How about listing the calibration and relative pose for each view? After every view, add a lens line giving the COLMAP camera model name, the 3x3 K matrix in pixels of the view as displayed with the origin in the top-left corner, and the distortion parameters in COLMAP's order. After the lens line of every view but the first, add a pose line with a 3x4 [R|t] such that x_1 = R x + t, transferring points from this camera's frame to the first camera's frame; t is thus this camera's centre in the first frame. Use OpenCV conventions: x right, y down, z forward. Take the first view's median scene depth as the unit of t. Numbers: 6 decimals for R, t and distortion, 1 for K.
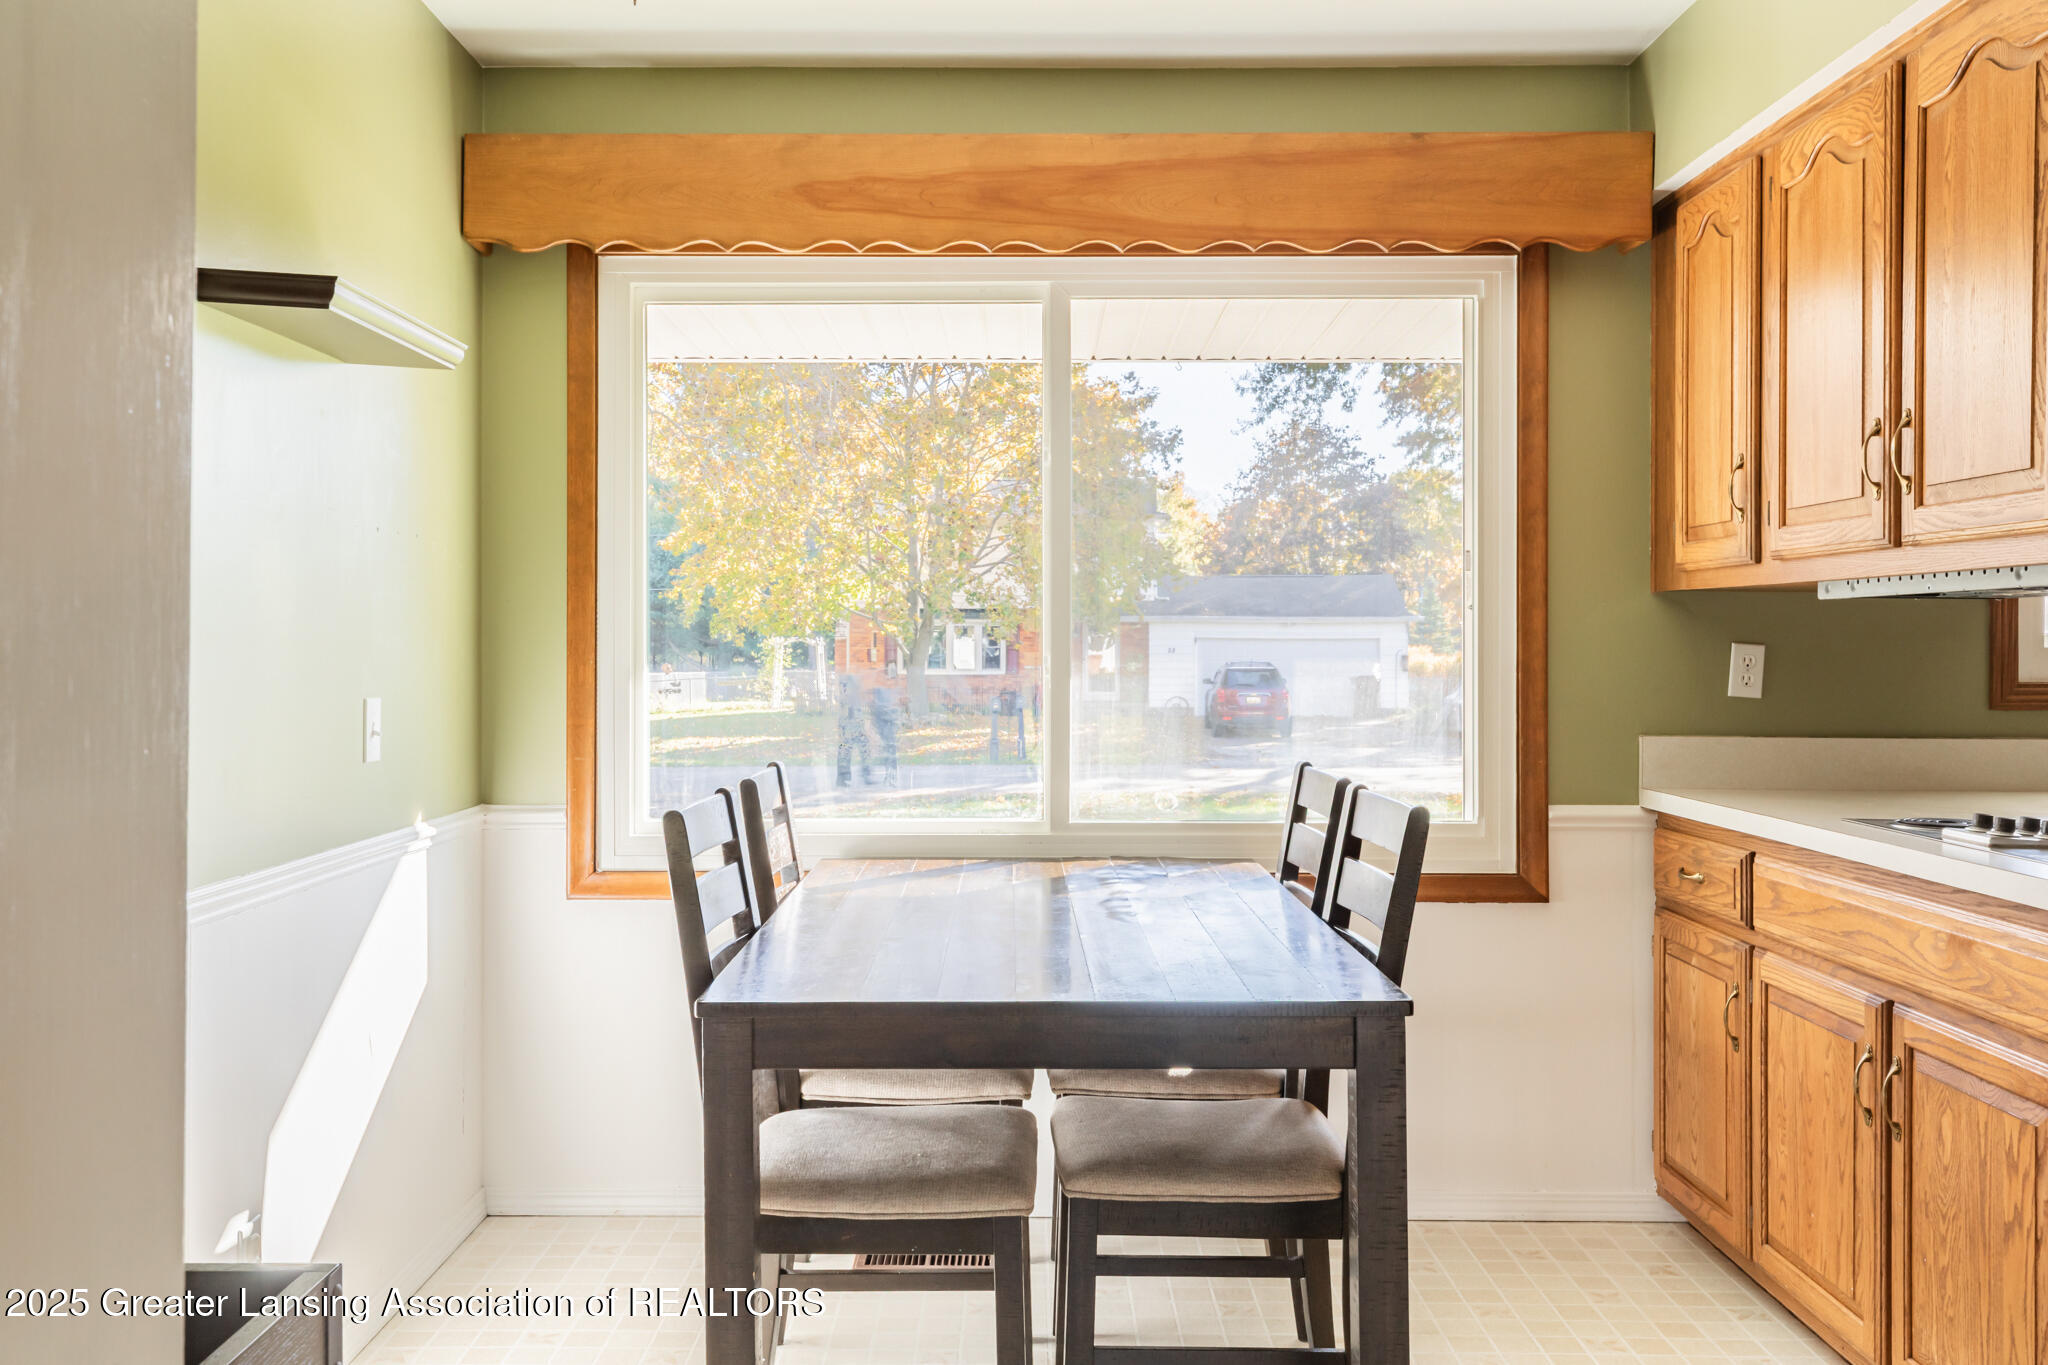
lens RADIAL K [[1775.7, 0, 986.7], [0, 1775.7, 644.0], [0, 0, 1]] dist [0.013890, 0.000626]
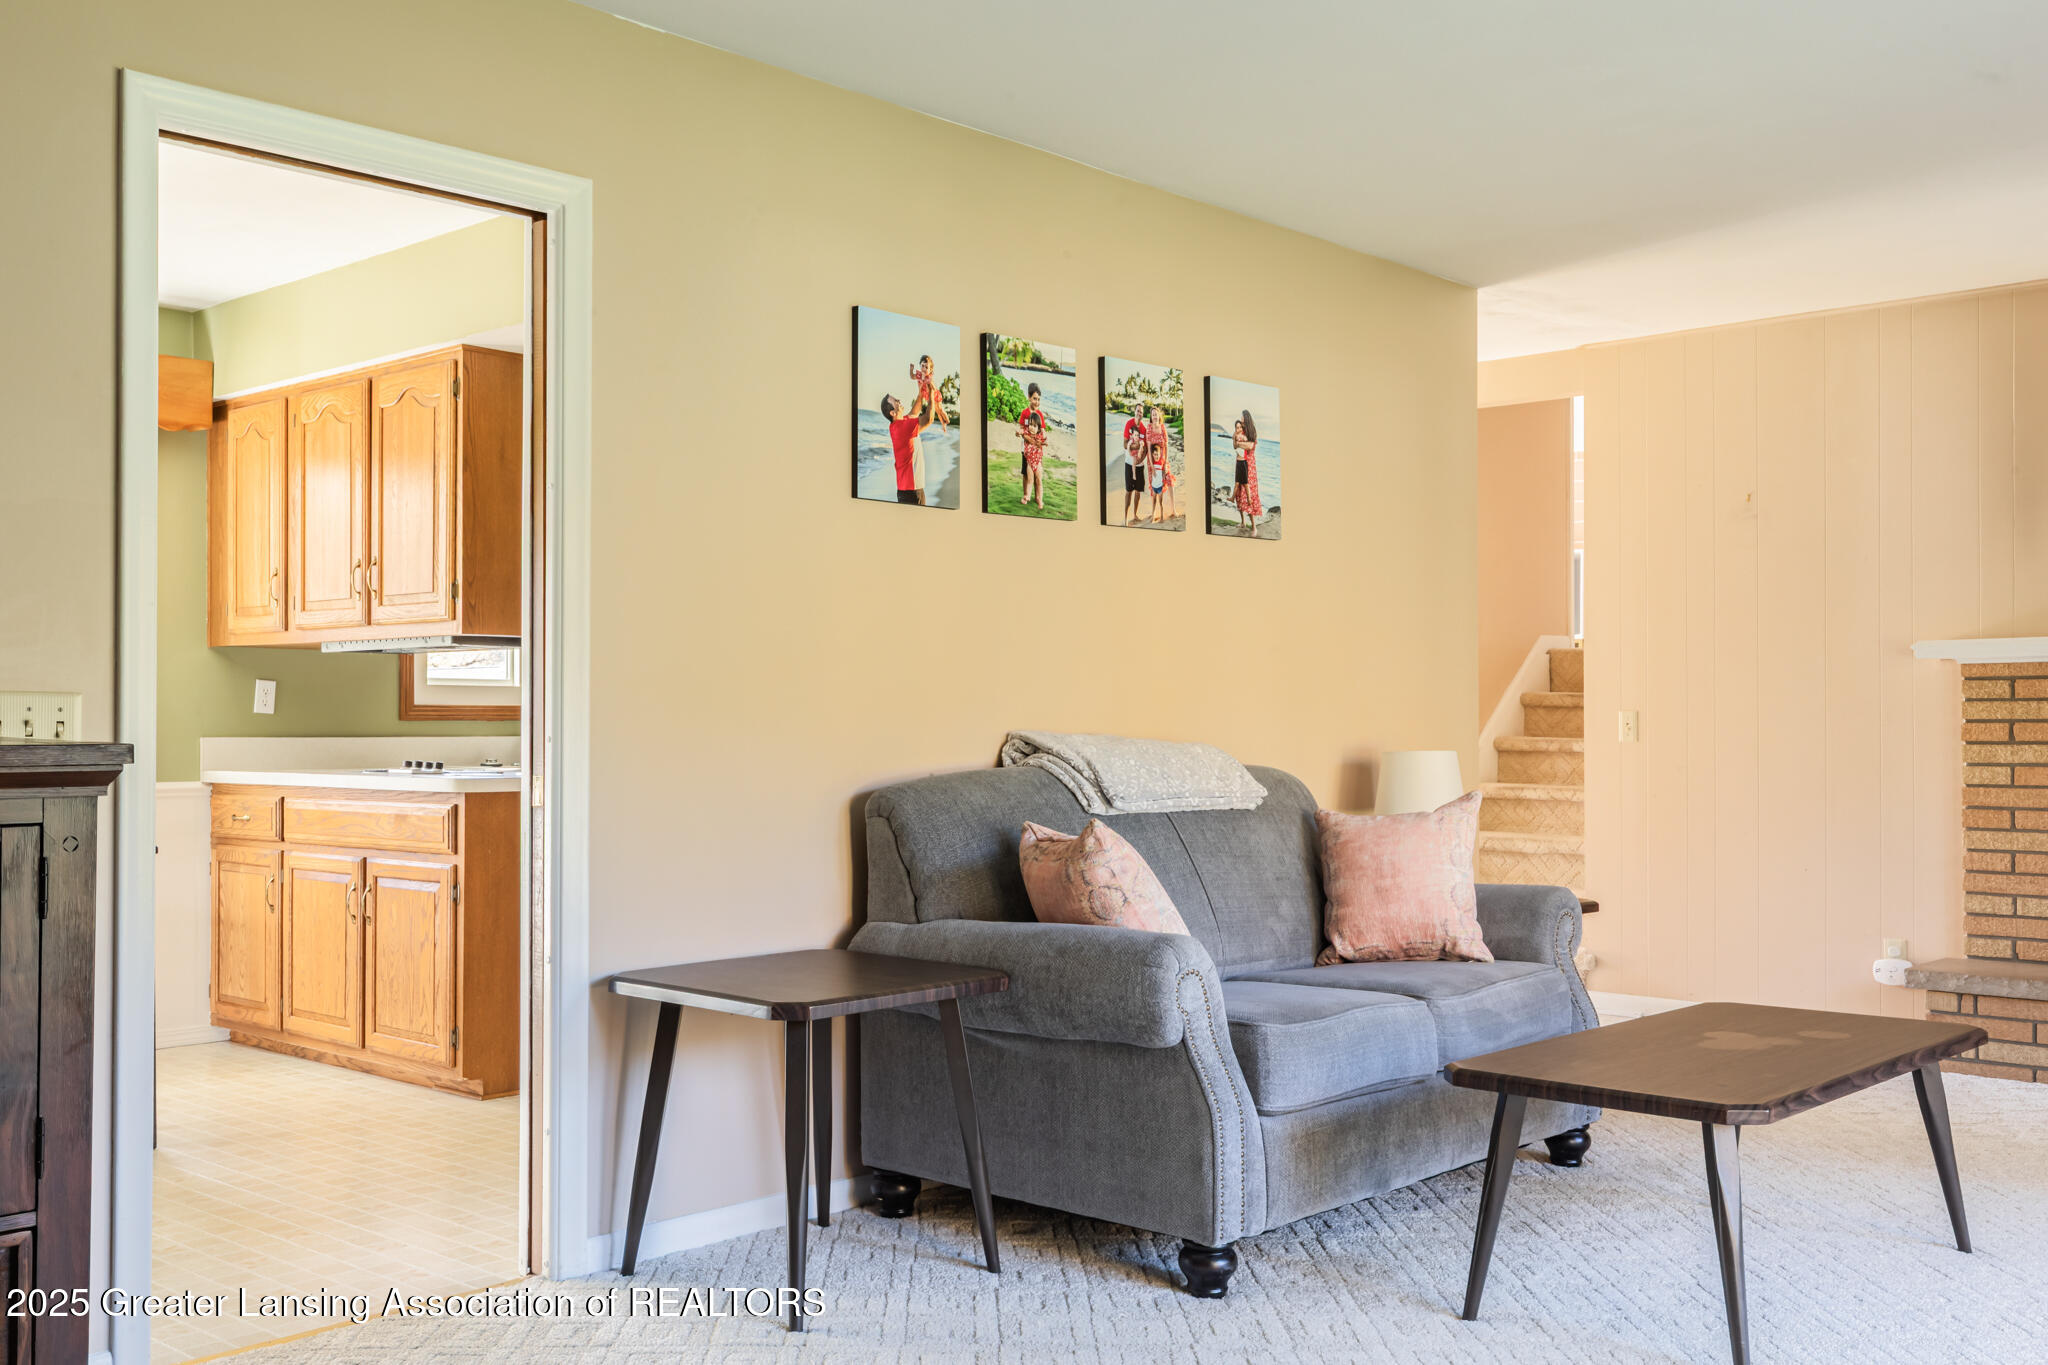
lens RADIAL K [[1998.4, 0, 1019.8], [0, 1998.4, 712.3], [0, 0, 1]] dist [0.014694, 0.020232]
pose [[0.666923, 0.001645, 0.745125, -0.569202], [0.000916, 0.999995, -0.003028, 0.042425], [-0.745126, 0.002702, 0.666918, -0.874622]]
